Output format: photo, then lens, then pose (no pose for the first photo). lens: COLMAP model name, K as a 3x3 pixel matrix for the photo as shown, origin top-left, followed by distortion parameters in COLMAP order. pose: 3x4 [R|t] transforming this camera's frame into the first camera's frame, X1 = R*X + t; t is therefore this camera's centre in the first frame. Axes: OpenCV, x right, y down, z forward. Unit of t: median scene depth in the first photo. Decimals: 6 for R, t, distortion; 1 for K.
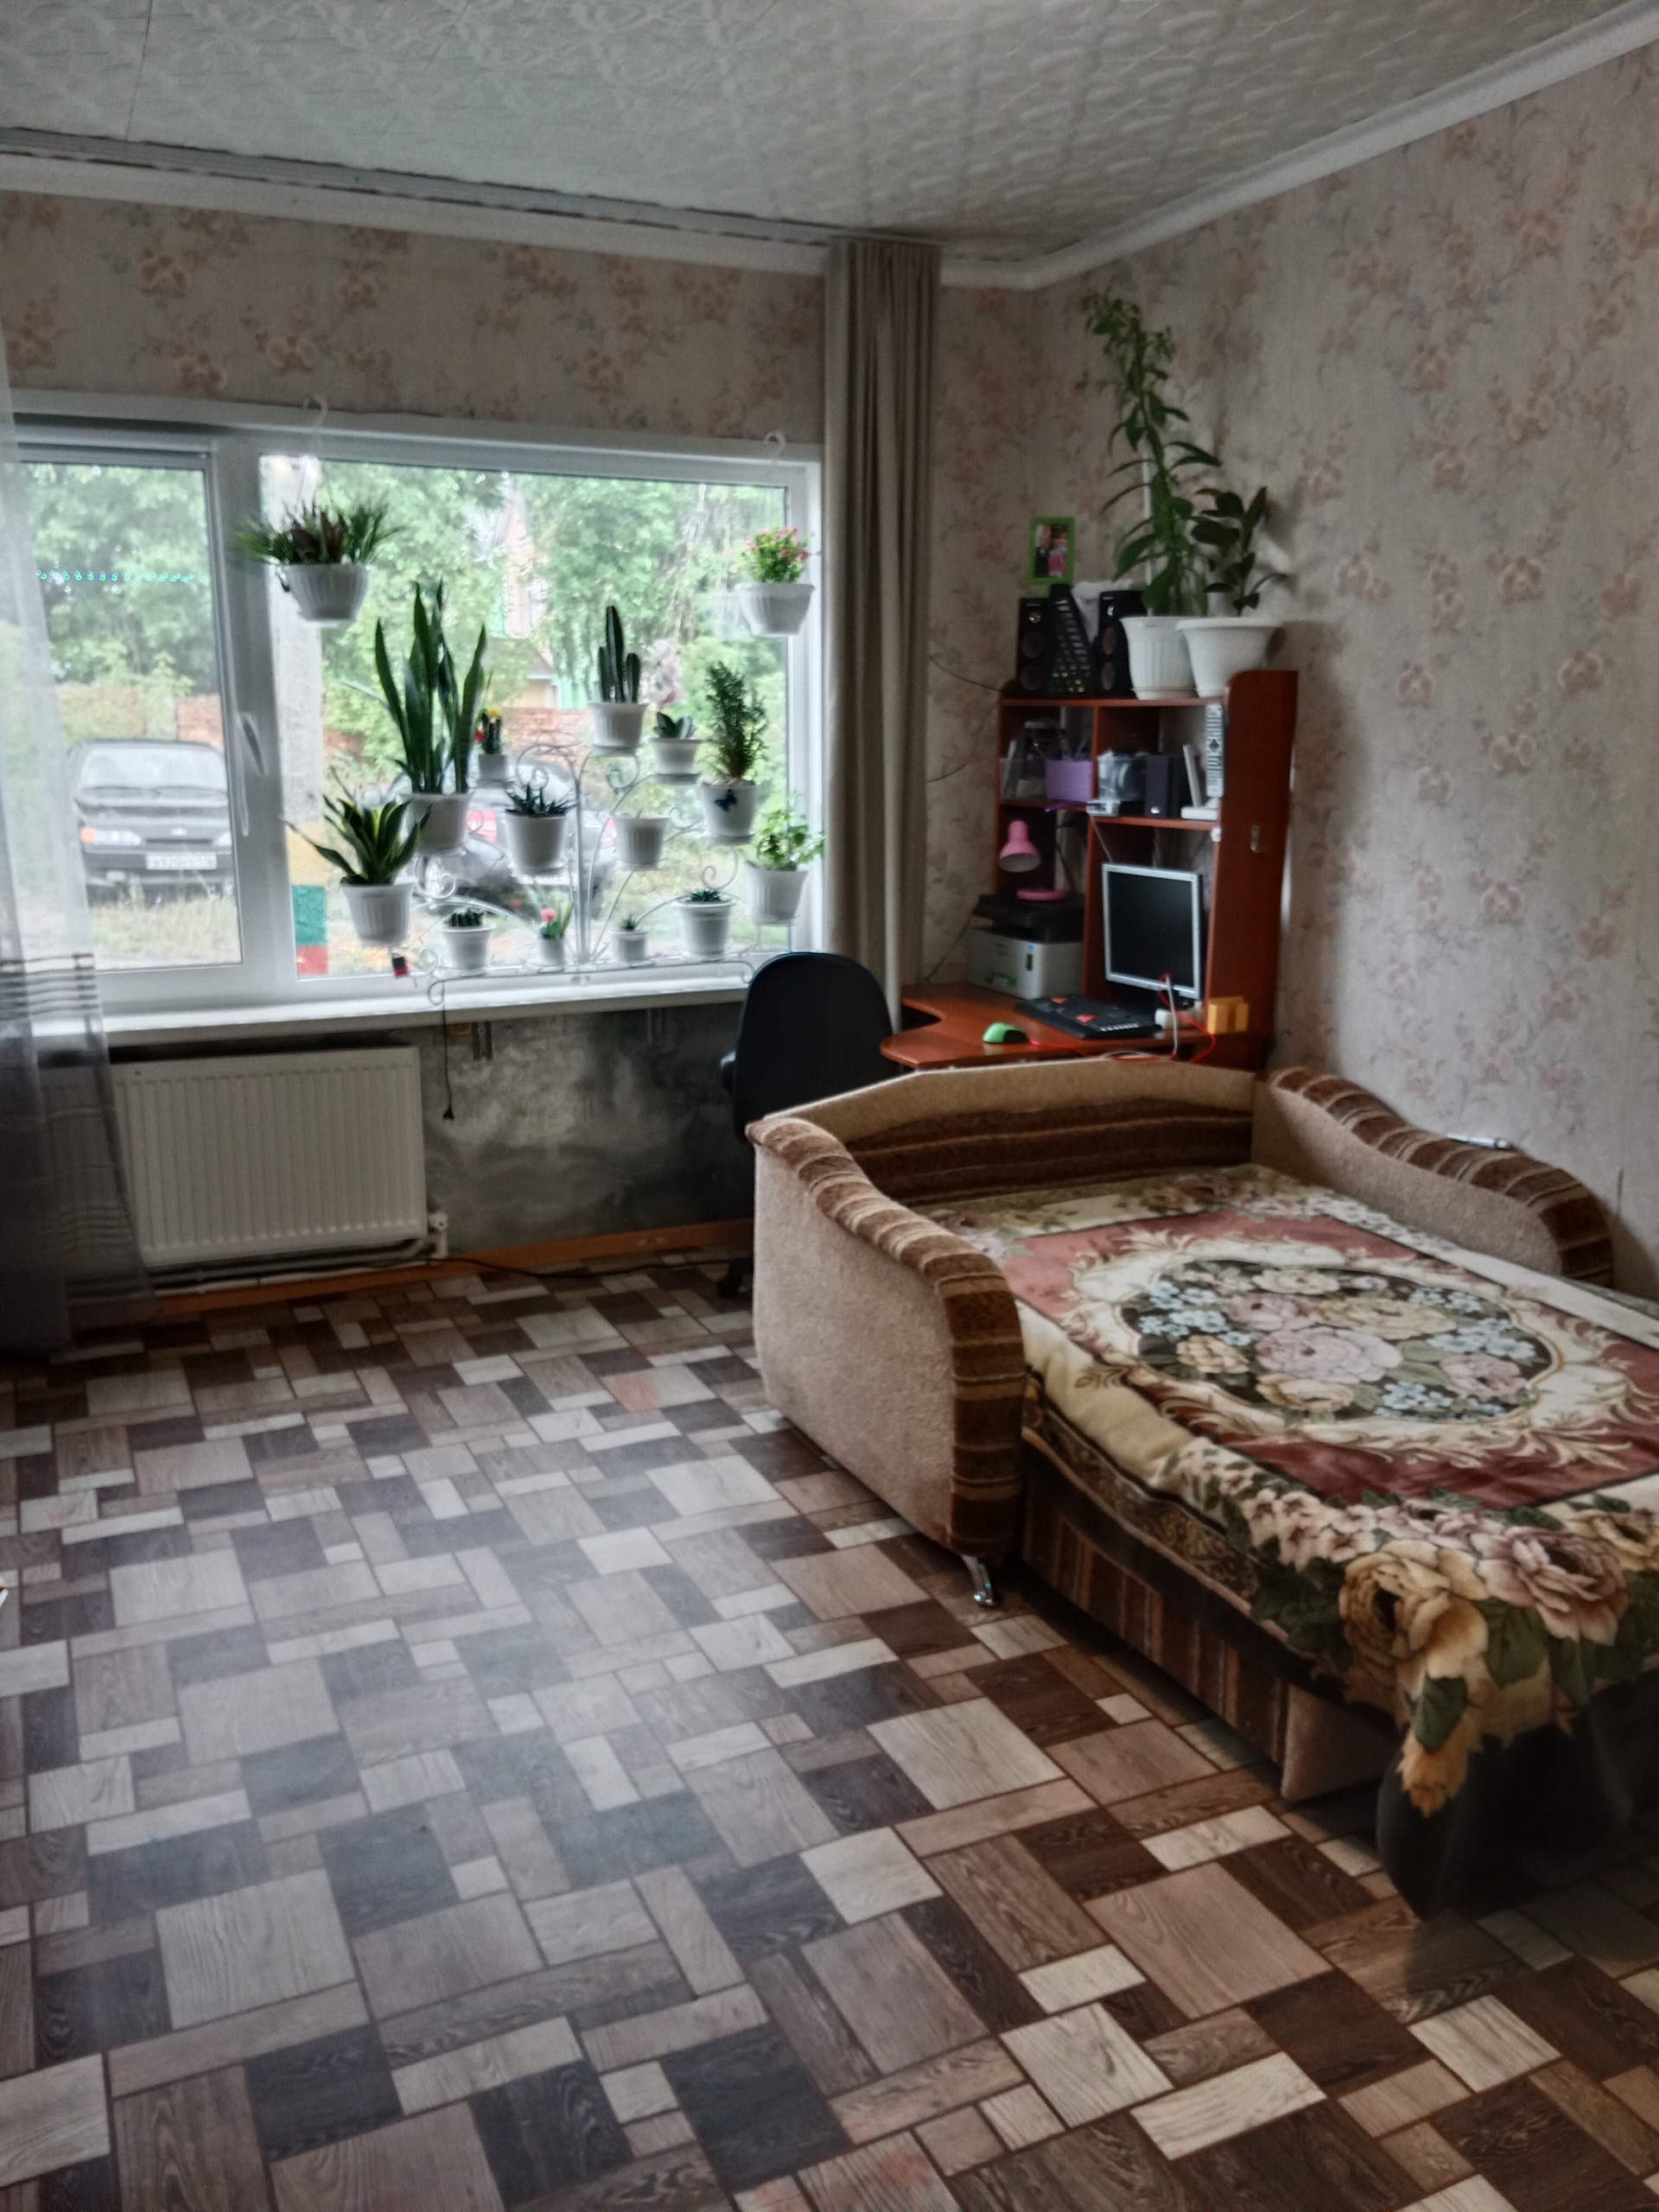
lens RADIAL K [[1723.3, 0, 839.0], [0, 1723.3, 1108.9], [0, 0, 1]] dist [0.049885, -0.095978]
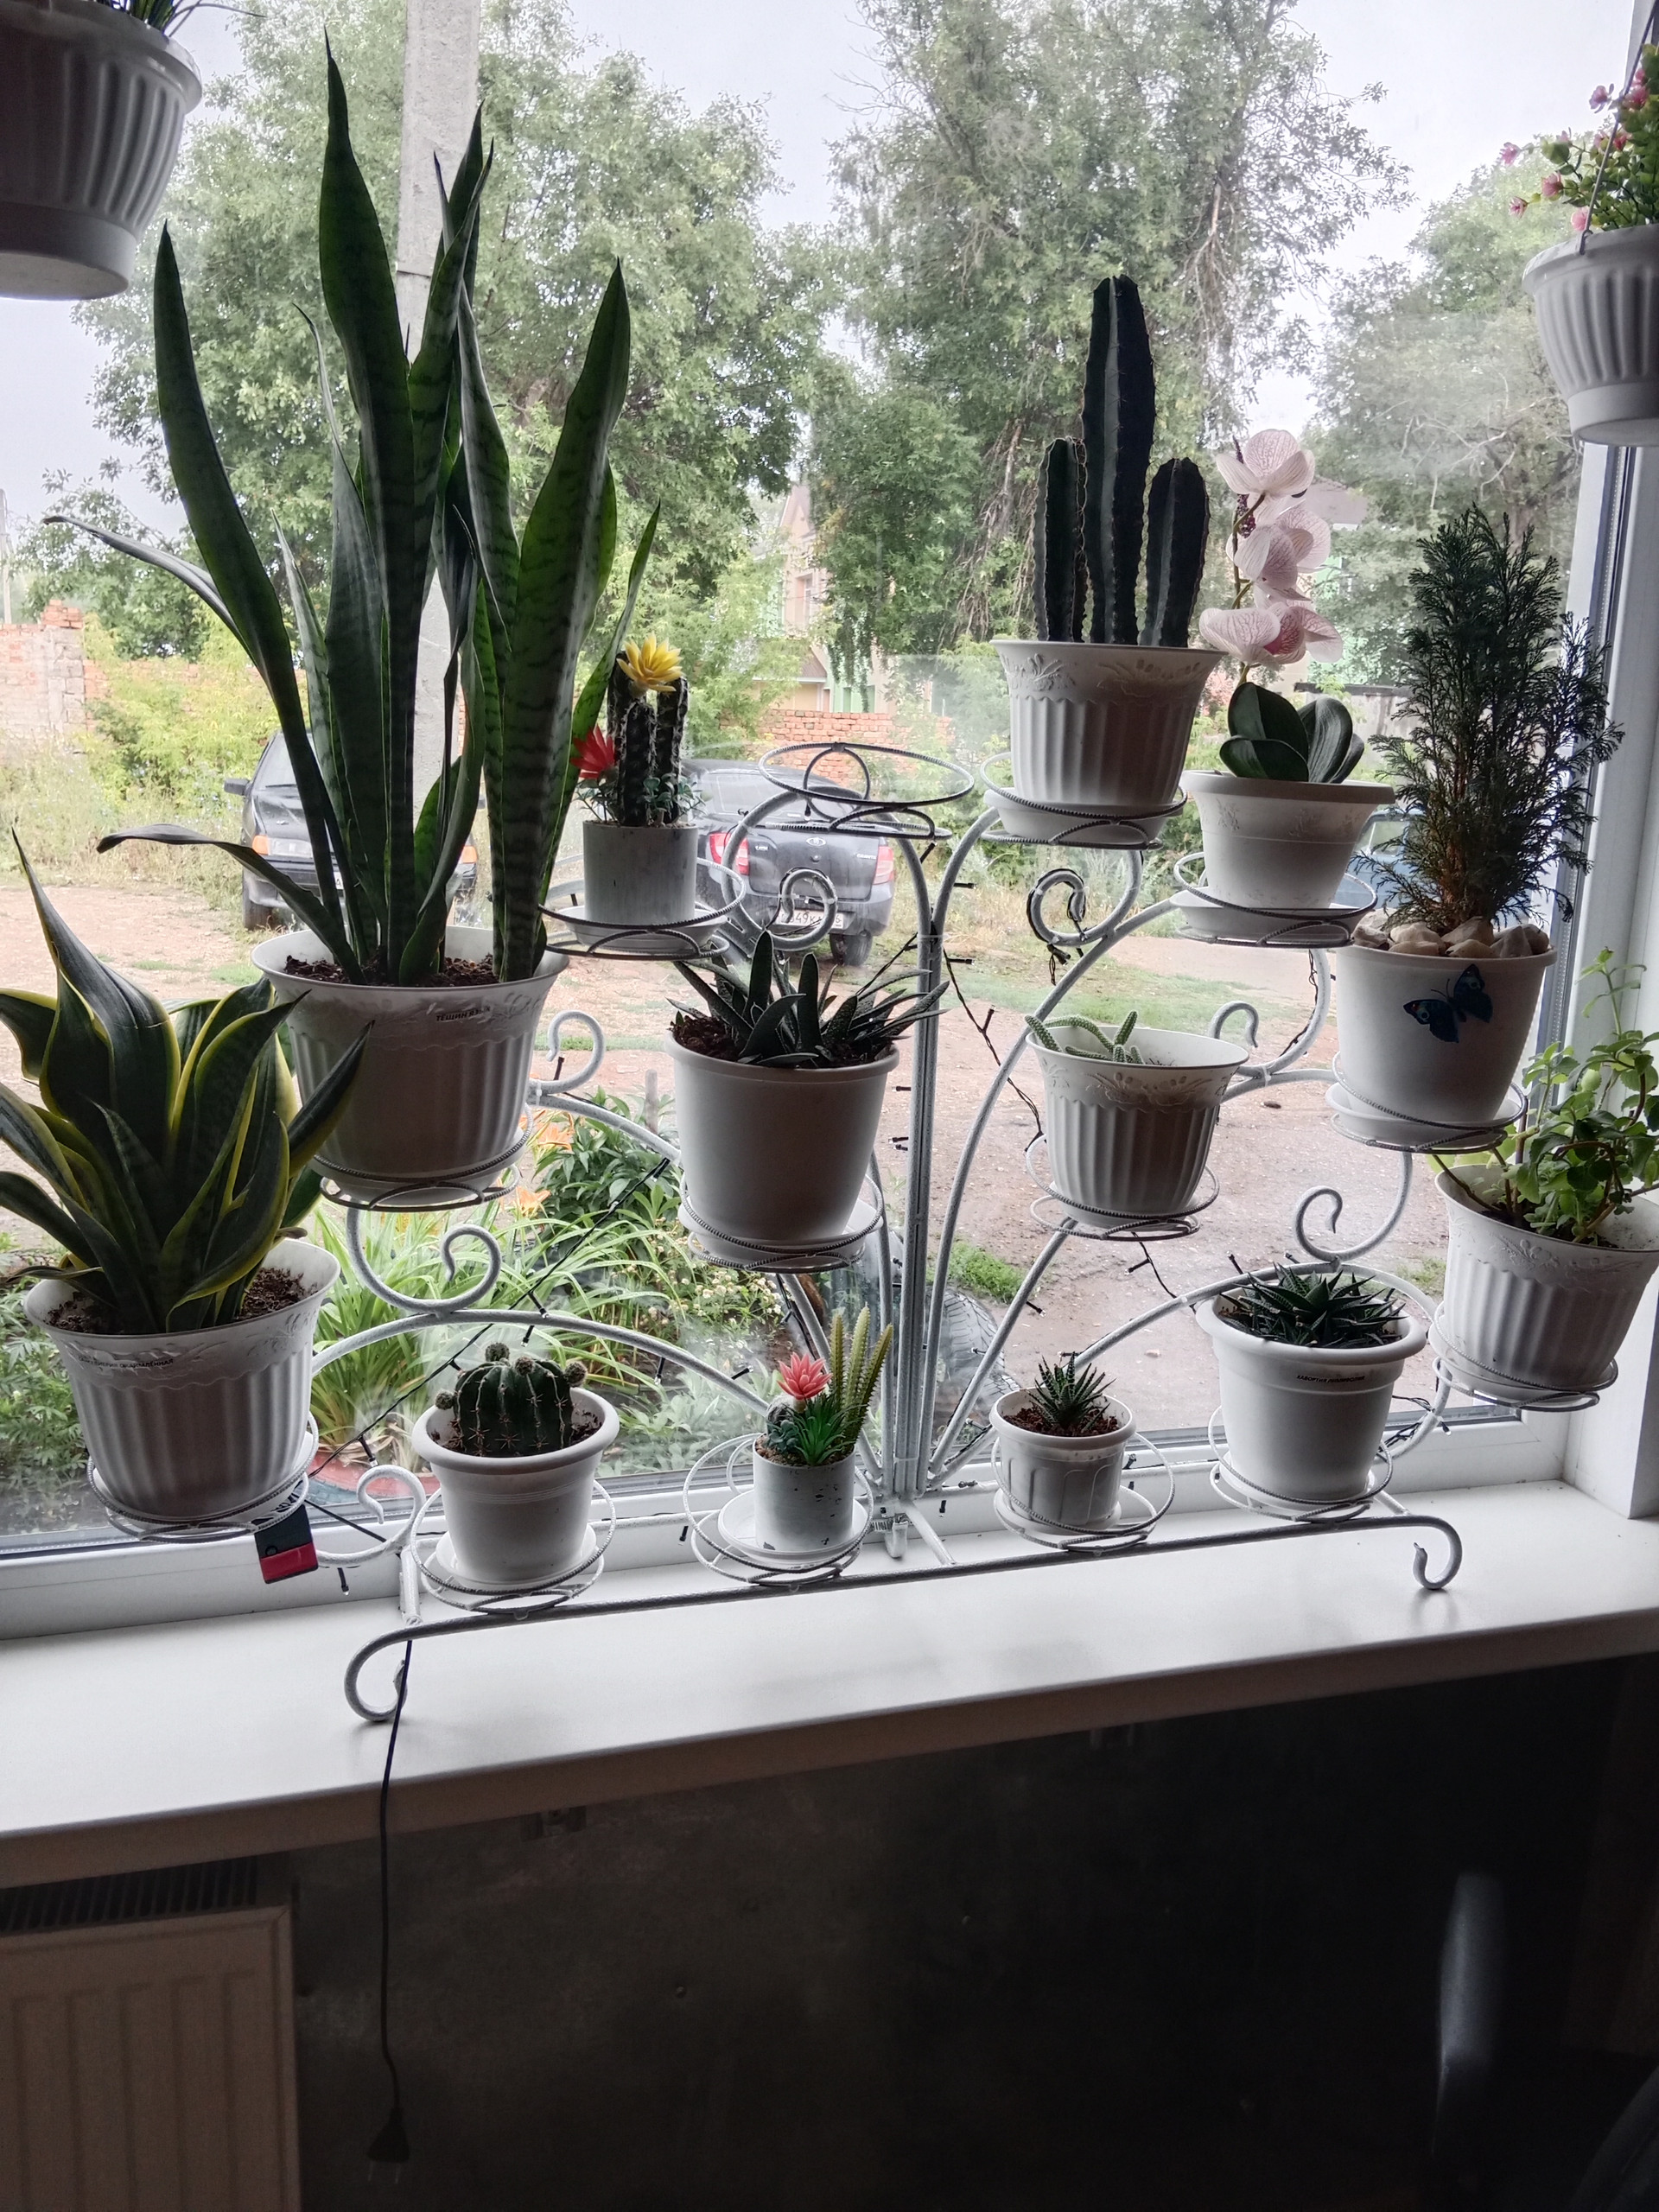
lens RADIAL K [[1723.3, 0, 819.0], [0, 1723.3, 1109.1], [0, 0, 1]] dist [0.049885, -0.095978]
pose [[0.986358, 0.066947, -0.150386, -0.105479], [-0.067677, 0.997707, 0.000264, -0.132426], [0.150059, 0.009917, 0.988627, 0.601532]]
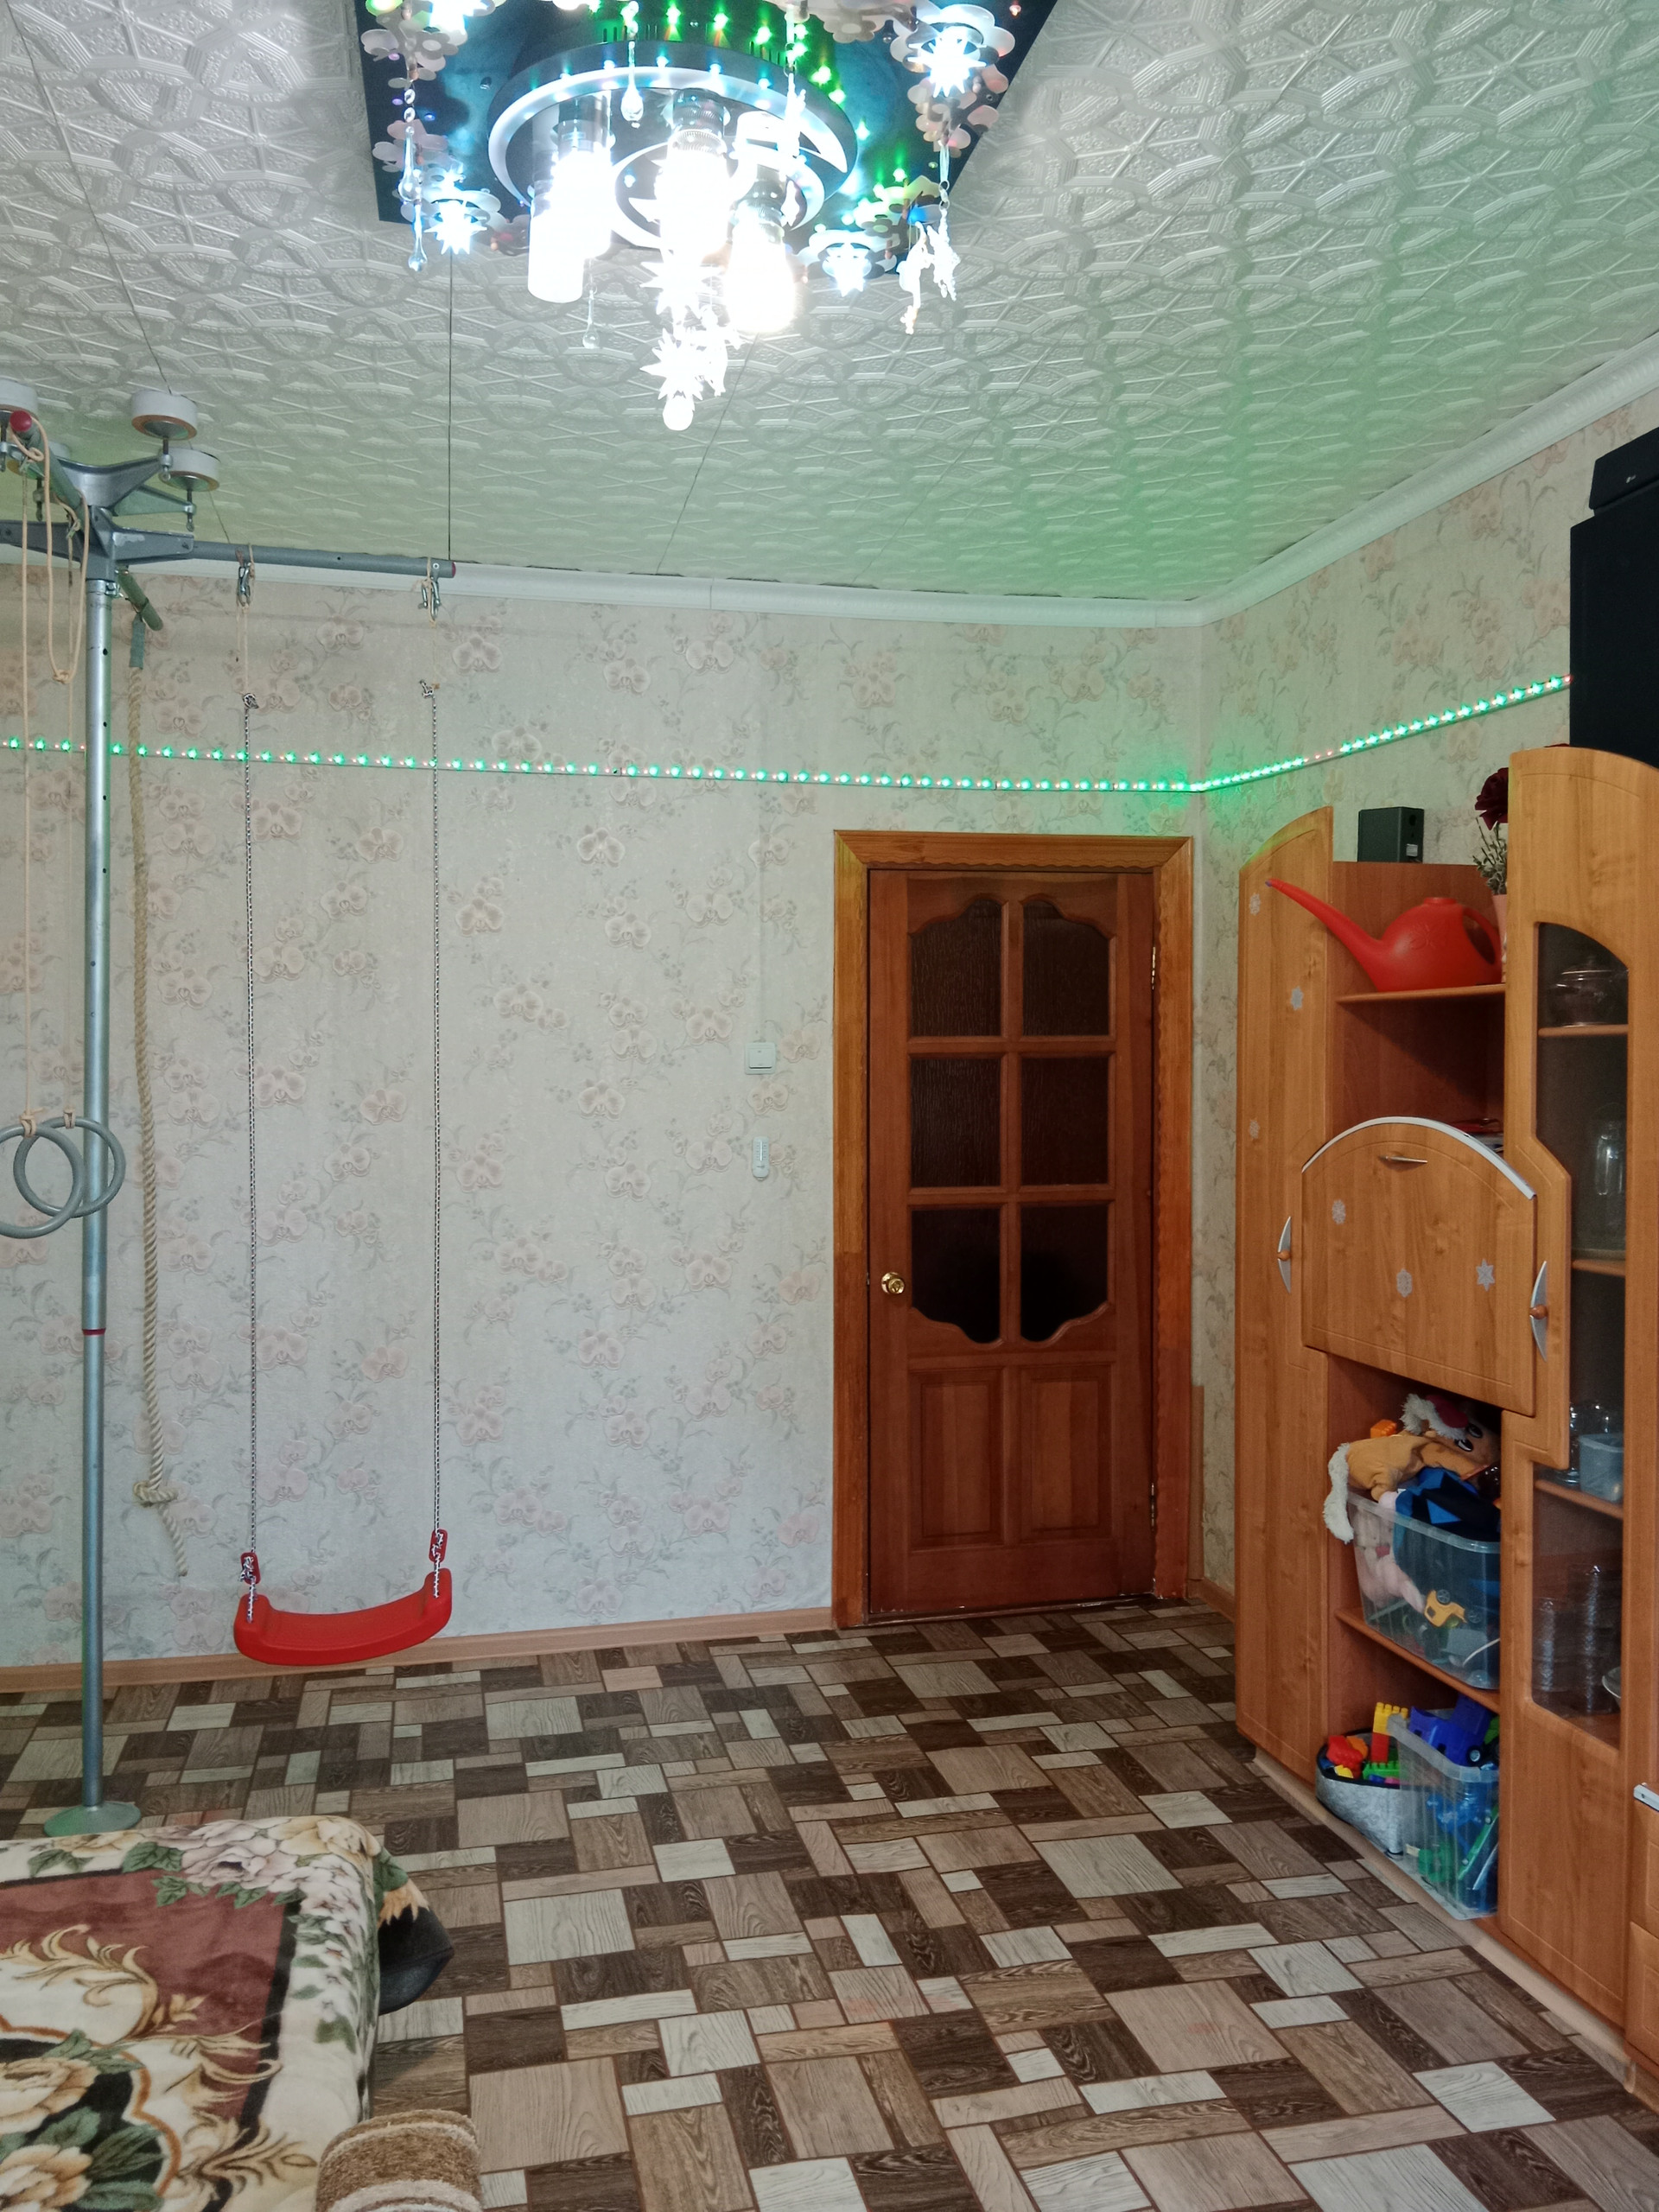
lens RADIAL K [[1723.3, 0, 826.8], [0, 1723.3, 1102.7], [0, 0, 1]] dist [0.049885, -0.095978]
pose [[-0.977539, 0.003832, 0.210721, -0.228562], [0.052201, 0.973083, 0.224466, -0.448826], [-0.204189, 0.230424, -0.951426, 2.007404]]
